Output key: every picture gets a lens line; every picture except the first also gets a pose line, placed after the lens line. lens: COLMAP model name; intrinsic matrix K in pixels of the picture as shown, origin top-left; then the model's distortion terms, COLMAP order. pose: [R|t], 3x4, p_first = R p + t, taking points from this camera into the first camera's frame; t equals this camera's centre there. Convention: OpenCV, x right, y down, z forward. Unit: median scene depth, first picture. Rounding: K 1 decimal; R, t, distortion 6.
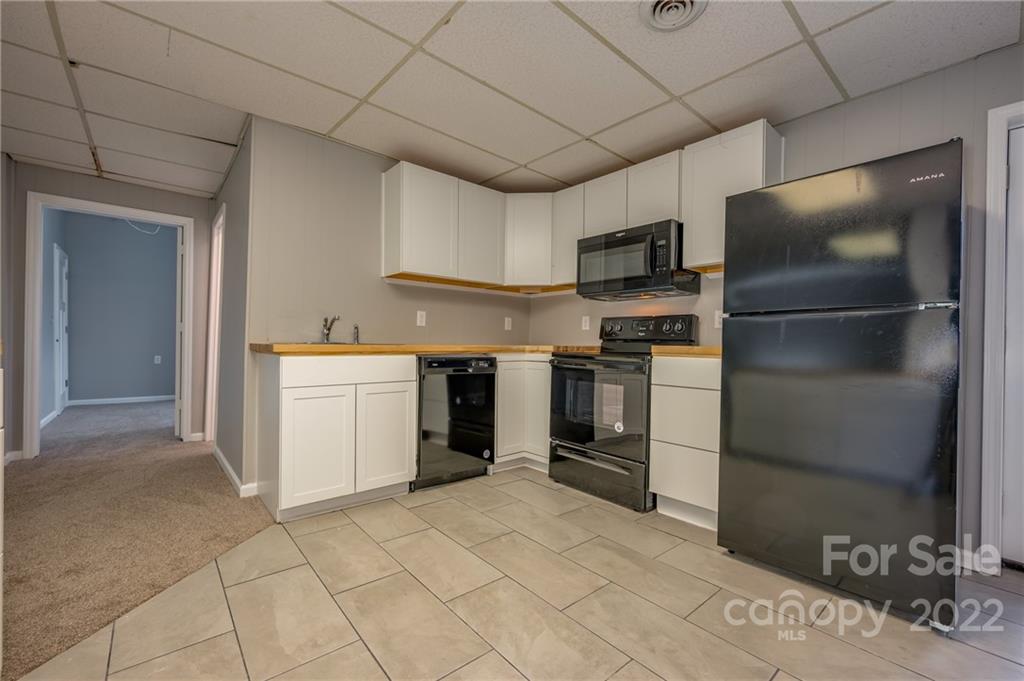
lens RADIAL K [[424.4, 0, 514.5], [0, 424.4, 342.9], [0, 0, 1]] dist [0.000422, 0.000019]
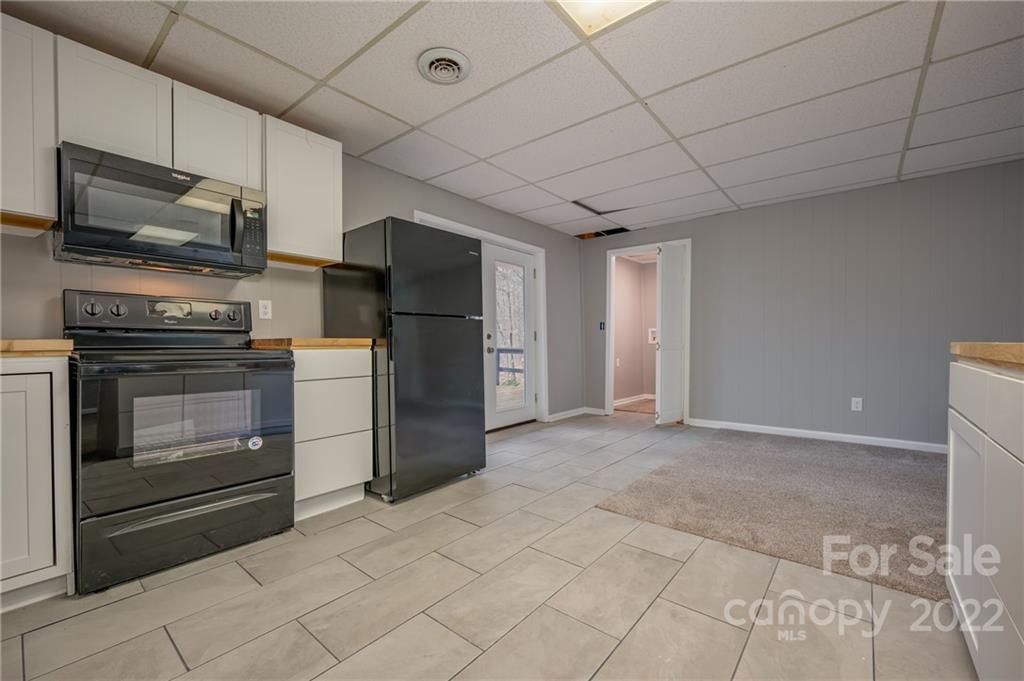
lens RADIAL K [[424.4, 0, 514.5], [0, 424.4, 342.9], [0, 0, 1]] dist [0.000422, 0.000019]
pose [[-0.174221, -0.017746, 0.984547, -0.662177], [-0.003395, 0.999842, 0.017421, 0.000107], [-0.984701, -0.000307, -0.174254, 0.736296]]
